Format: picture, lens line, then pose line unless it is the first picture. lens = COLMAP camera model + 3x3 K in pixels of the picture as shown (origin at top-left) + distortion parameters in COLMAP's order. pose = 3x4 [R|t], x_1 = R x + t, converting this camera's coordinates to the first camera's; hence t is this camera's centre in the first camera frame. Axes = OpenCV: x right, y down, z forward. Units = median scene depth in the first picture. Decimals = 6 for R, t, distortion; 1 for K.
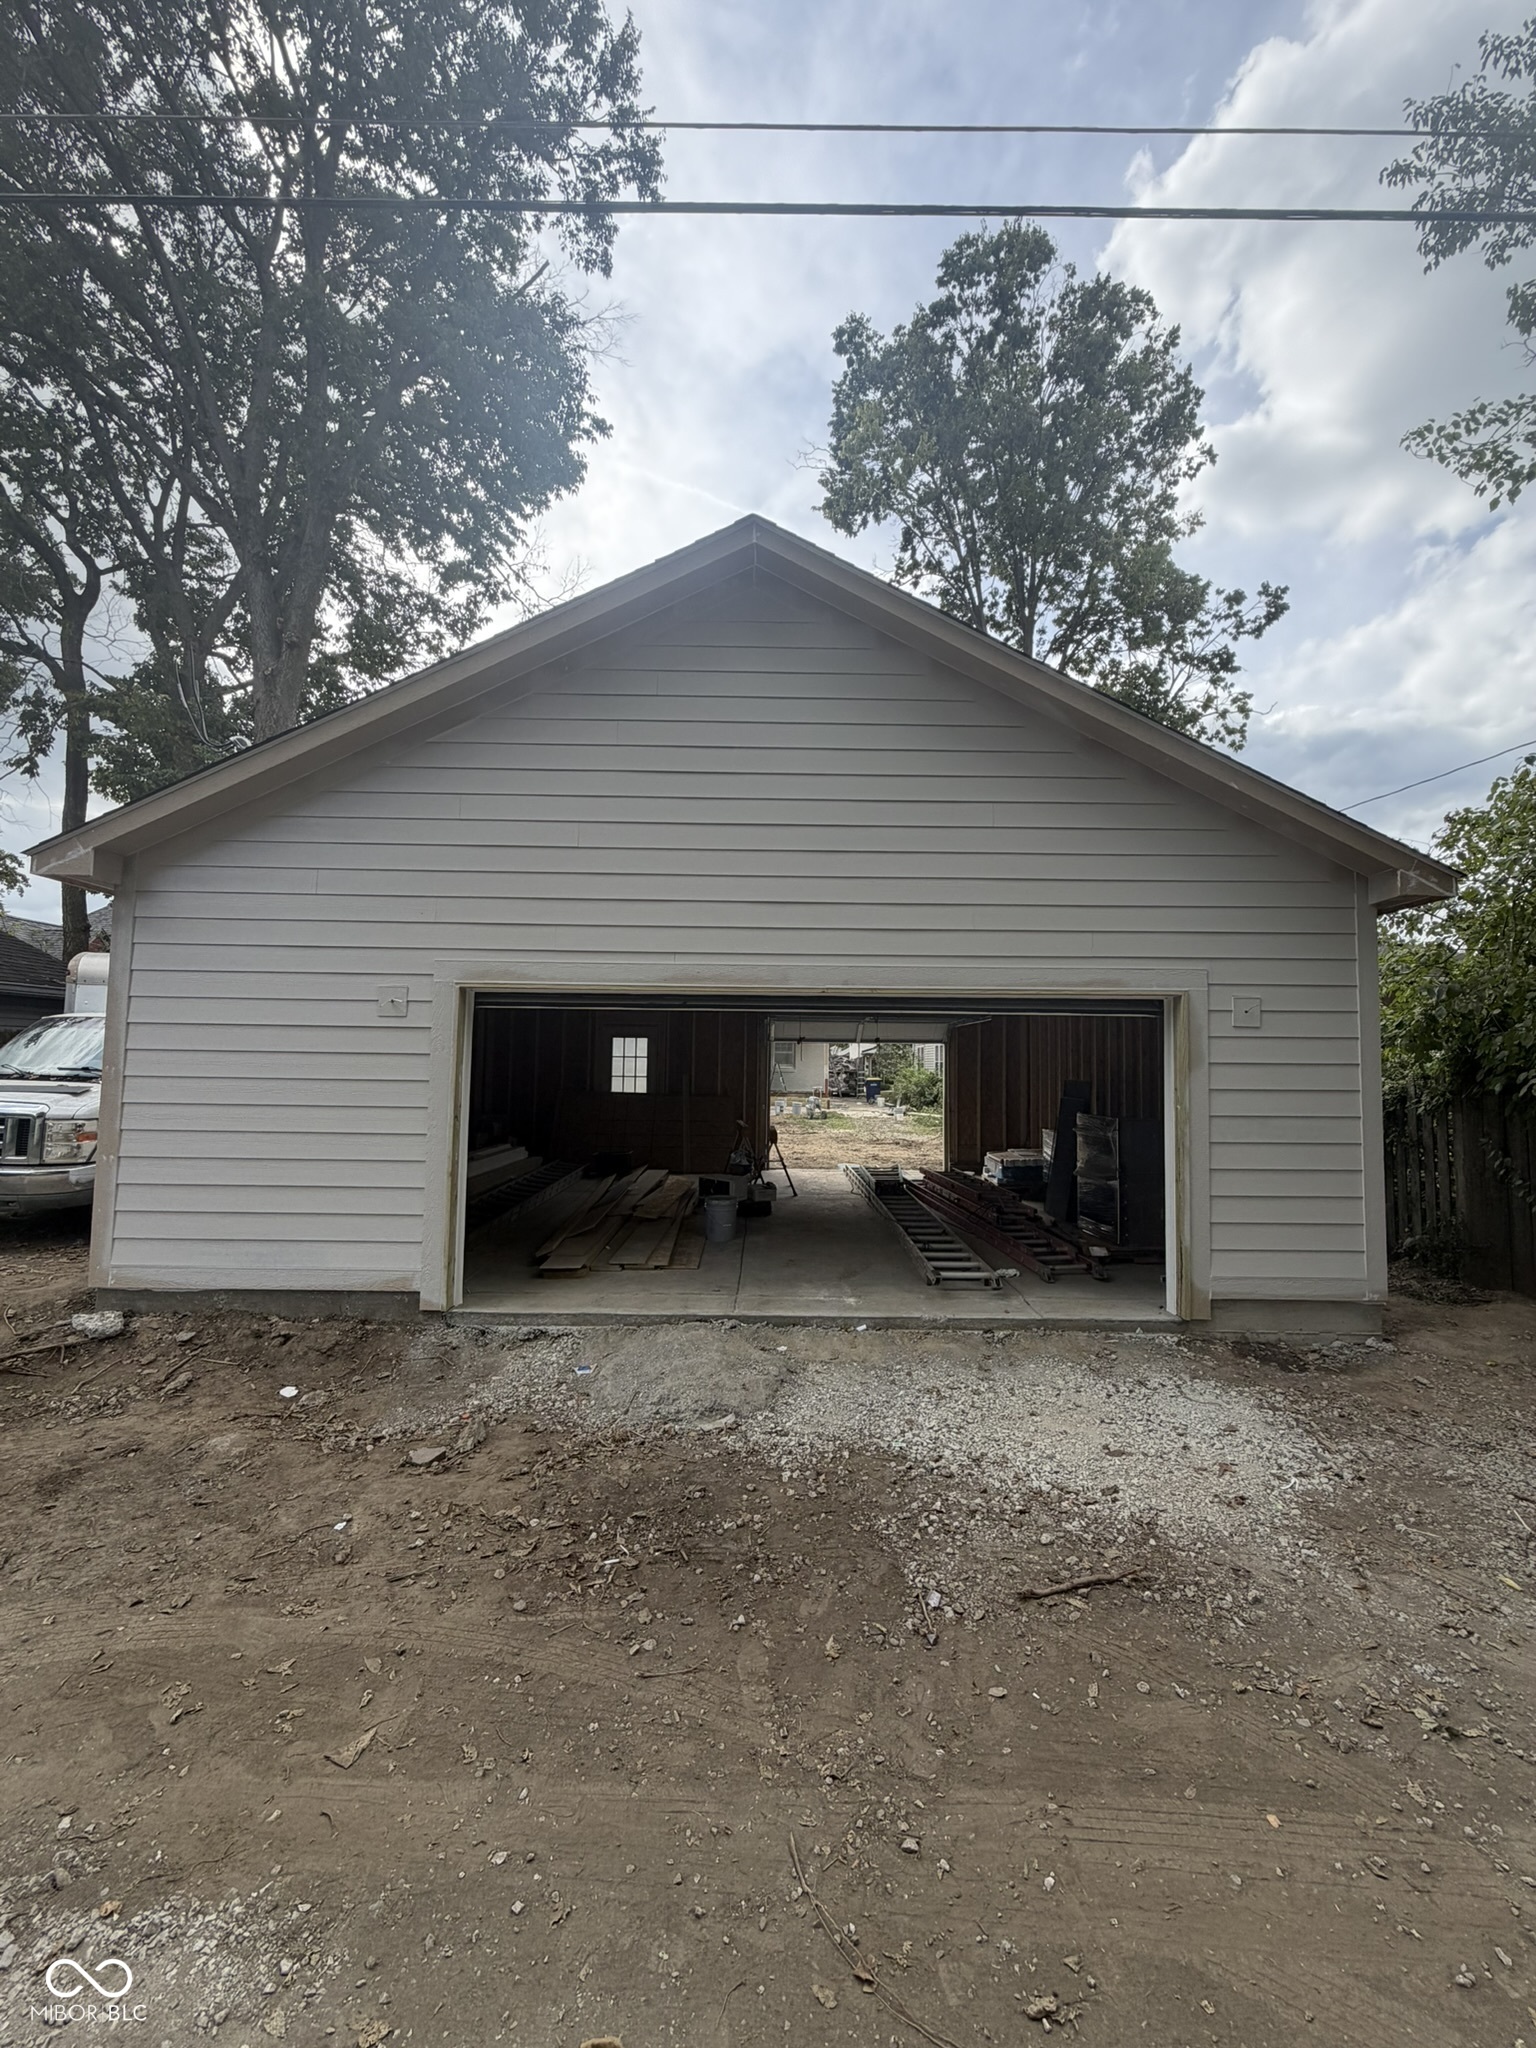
lens RADIAL K [[815.7, 0, 772.5], [0, 815.7, 1016.9], [0, 0, 1]] dist [-0.000315, -0.000204]
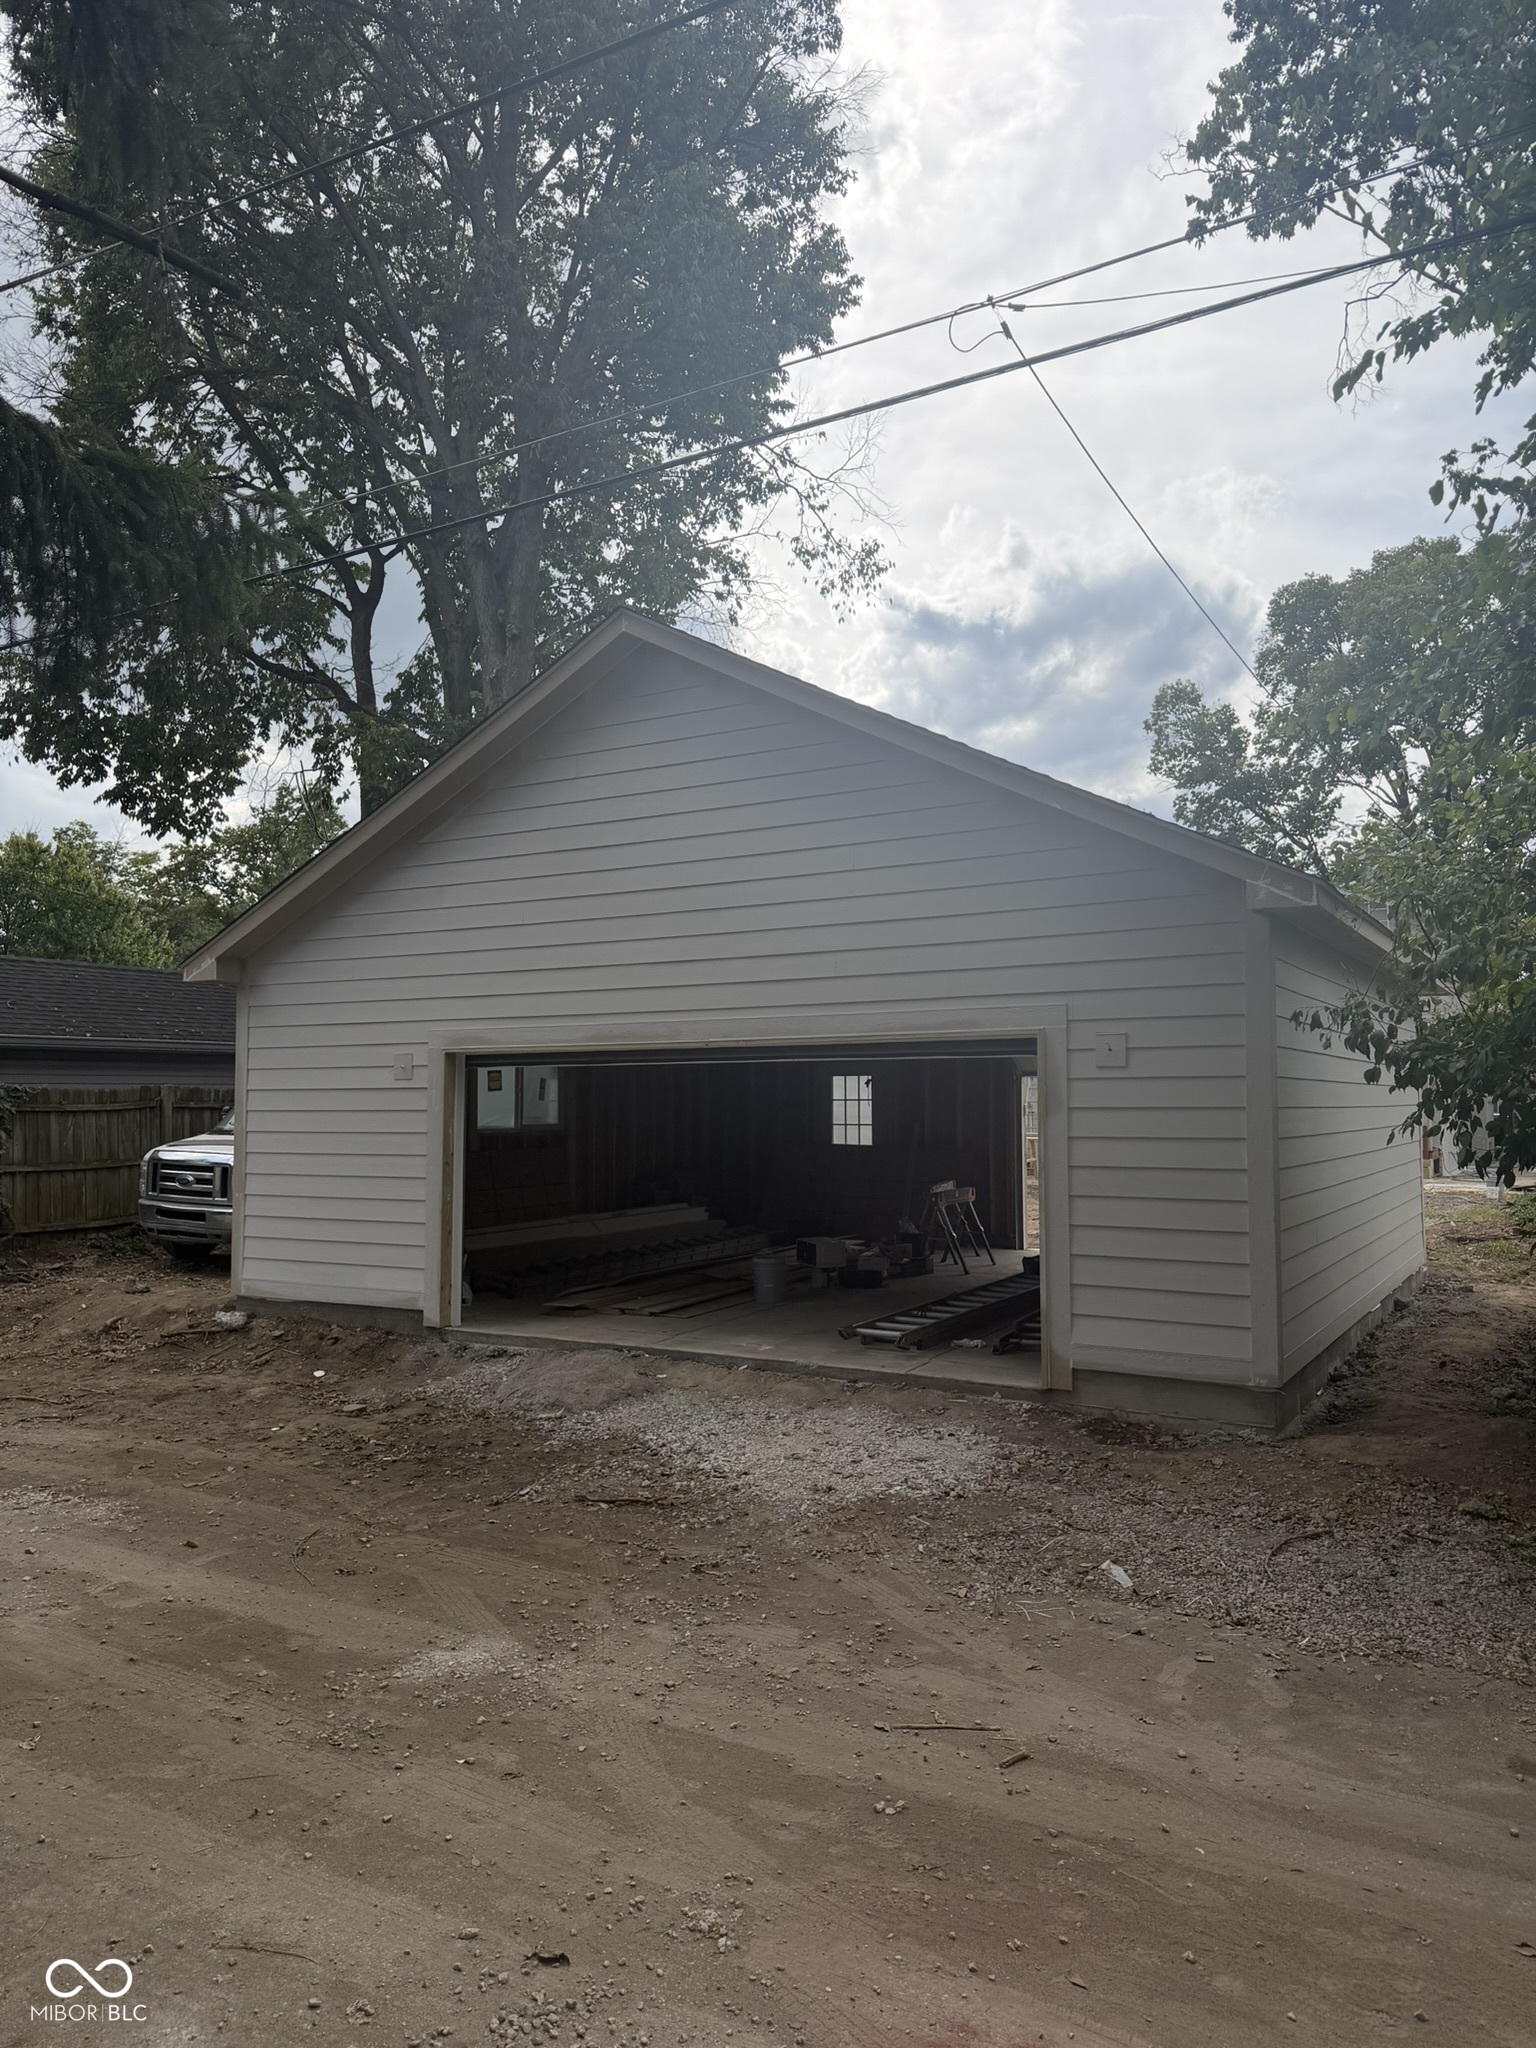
lens RADIAL K [[1432.3, 0, 768.0], [0, 1432.3, 1024.0], [0, 0, 1]] dist [0.192595, -0.400305]
pose [[0.861185, -0.043959, -0.506387, 1.086170], [0.046270, 0.998897, -0.008024, -0.039712], [0.506181, -0.016520, 0.862269, -0.563702]]
